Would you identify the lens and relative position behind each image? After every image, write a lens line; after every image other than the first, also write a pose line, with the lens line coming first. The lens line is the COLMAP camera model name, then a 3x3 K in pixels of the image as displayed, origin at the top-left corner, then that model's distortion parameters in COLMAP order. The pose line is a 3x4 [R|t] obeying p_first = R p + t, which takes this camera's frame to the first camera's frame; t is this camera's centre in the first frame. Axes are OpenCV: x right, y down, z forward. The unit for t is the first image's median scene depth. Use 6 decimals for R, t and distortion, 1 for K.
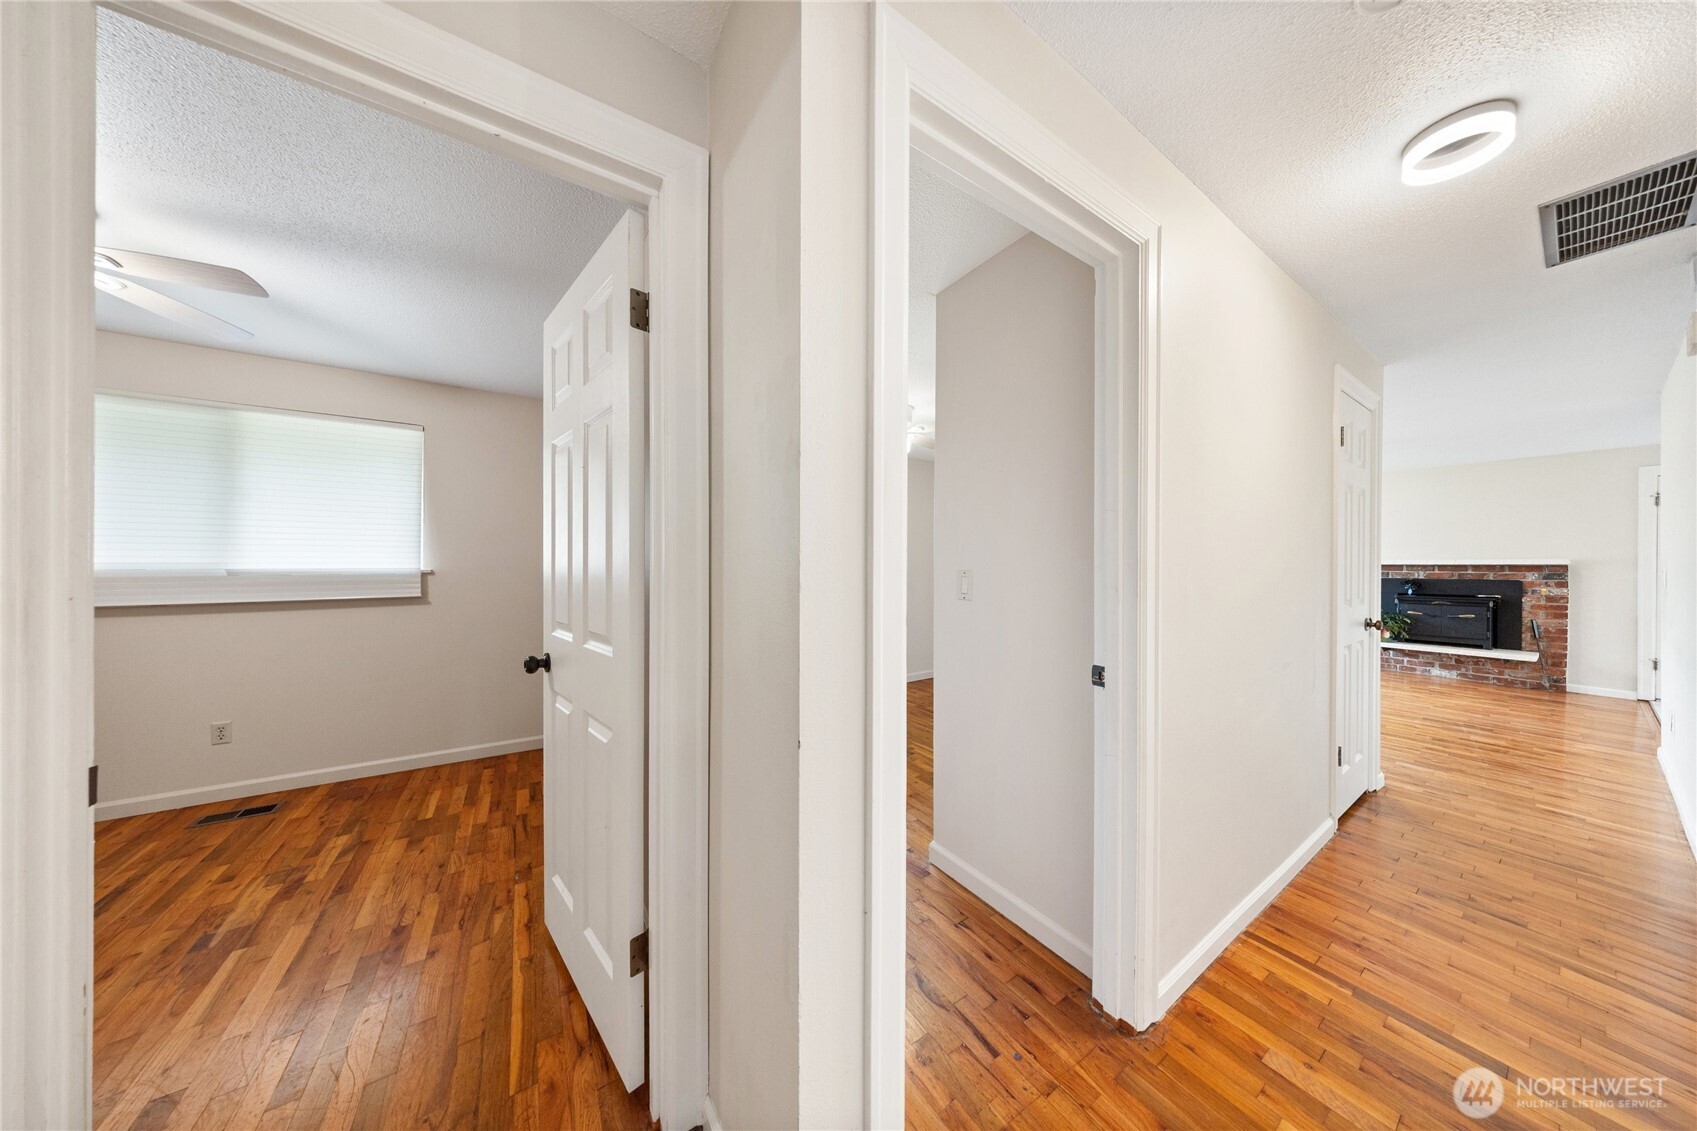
lens RADIAL K [[495.6, 0, 847.6], [0, 495.6, 560.8], [0, 0, 1]] dist [-0.000625, 0.000087]
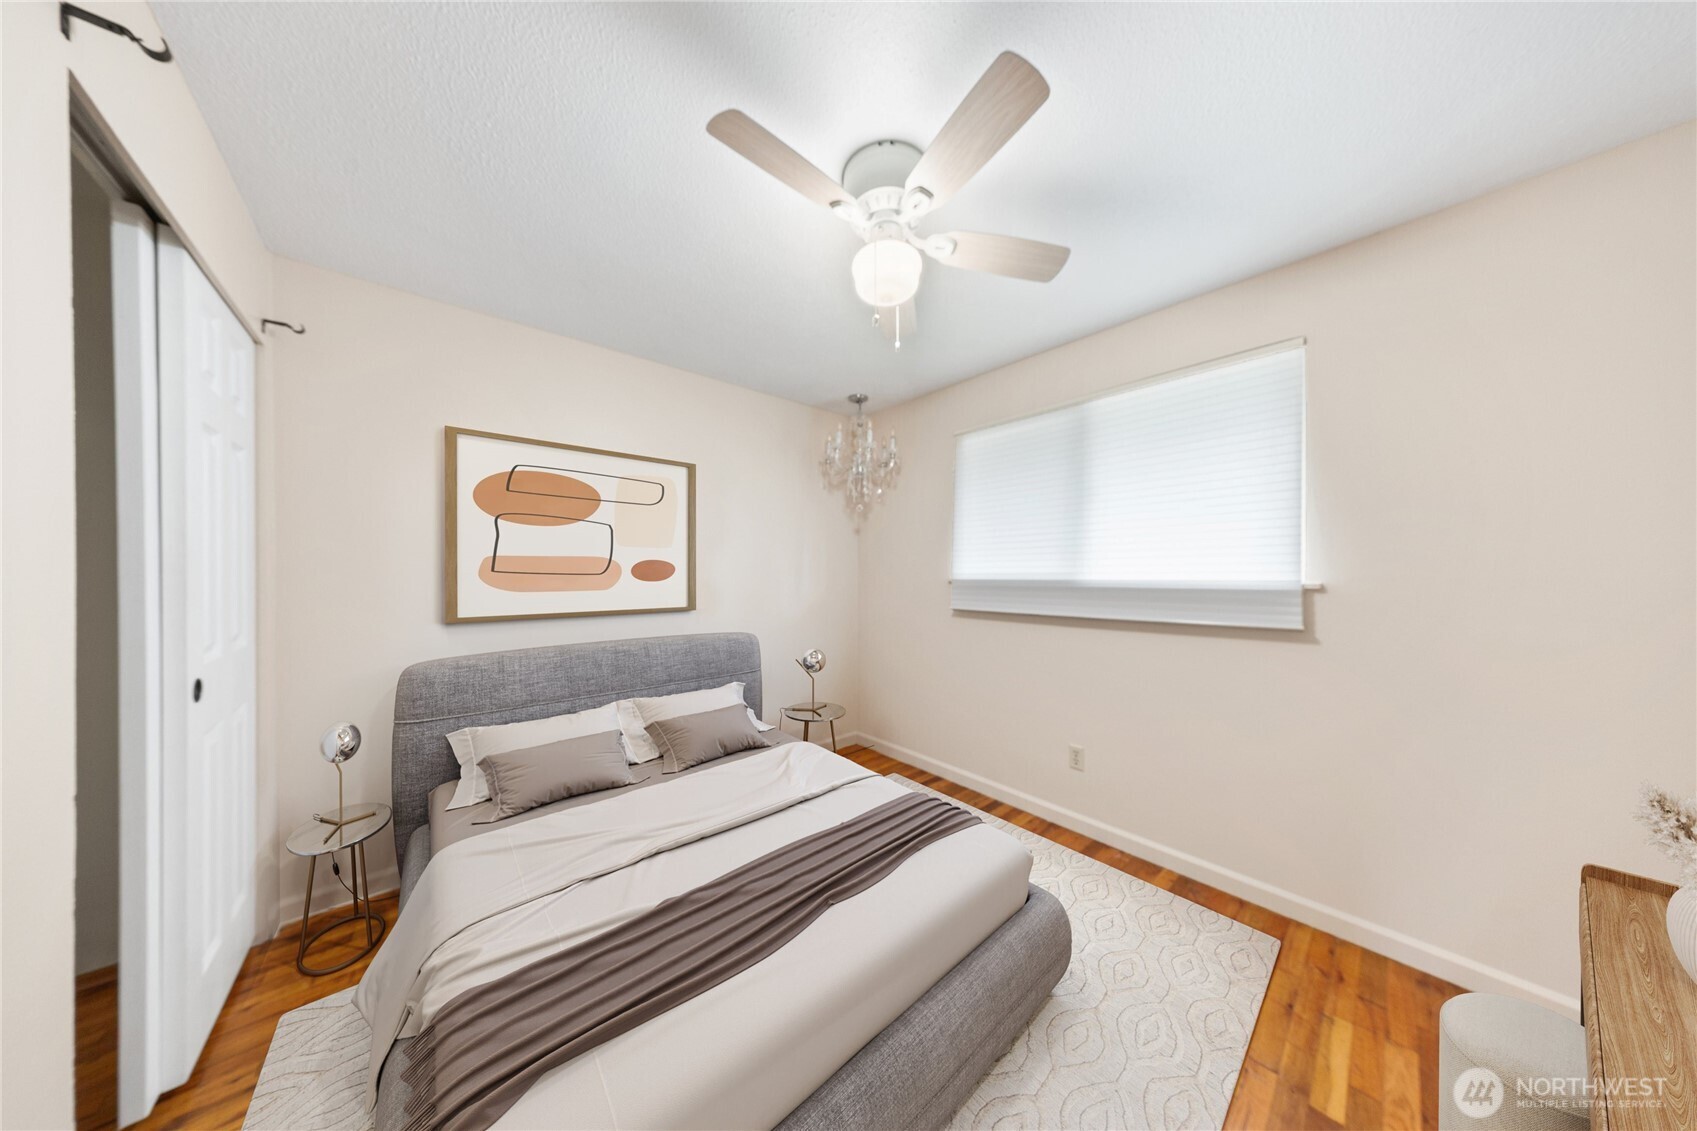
lens RADIAL K [[495.6, 0, 840.2], [0, 495.6, 579.0], [0, 0, 1]] dist [-0.000625, 0.000087]
pose [[0.139313, 0.000274, -0.990248, -0.405658], [0.004658, 0.999989, 0.000932, 0.011023], [0.990237, -0.004742, 0.139310, 0.430788]]
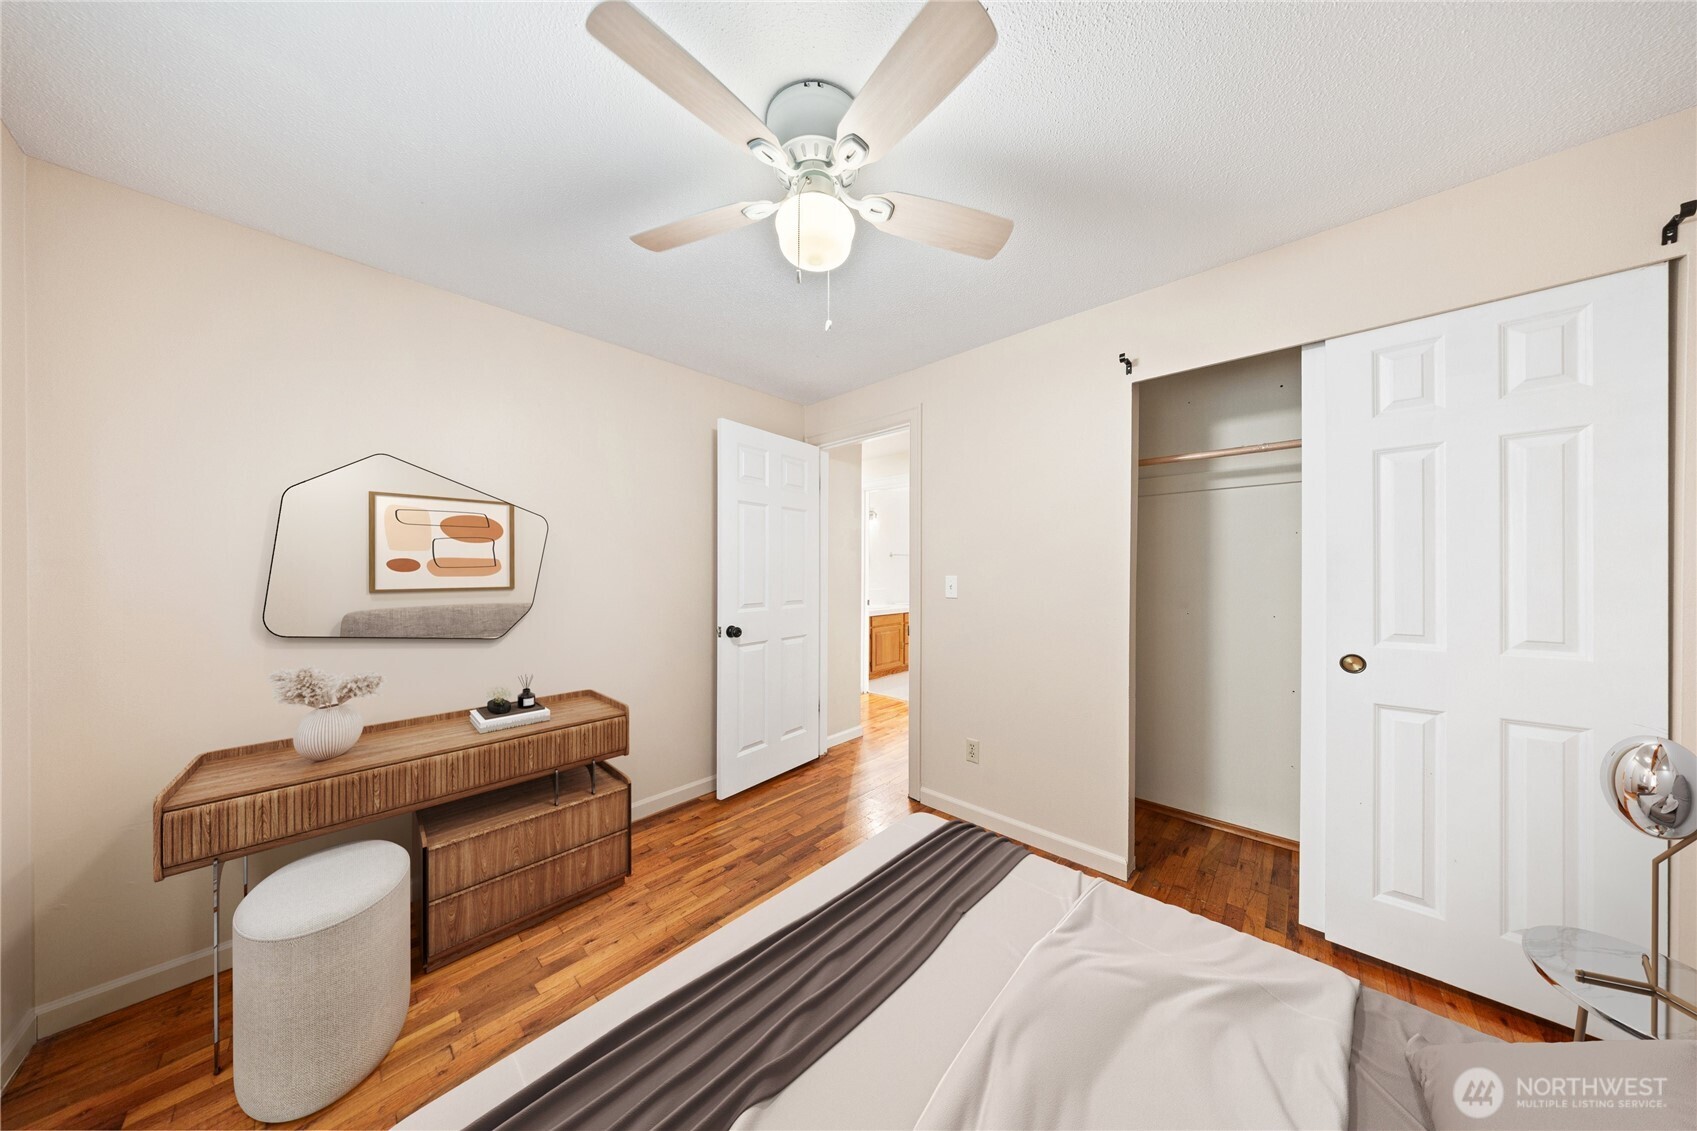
lens RADIAL K [[495.6, 0, 848.4], [0, 495.6, 569.7], [0, 0, 1]] dist [-0.000625, 0.000087]
pose [[-0.228280, 0.000719, 0.973595, -1.349804], [-0.004506, 0.999988, -0.001795, 0.003644], [-0.973585, -0.004797, -0.228274, 0.621148]]
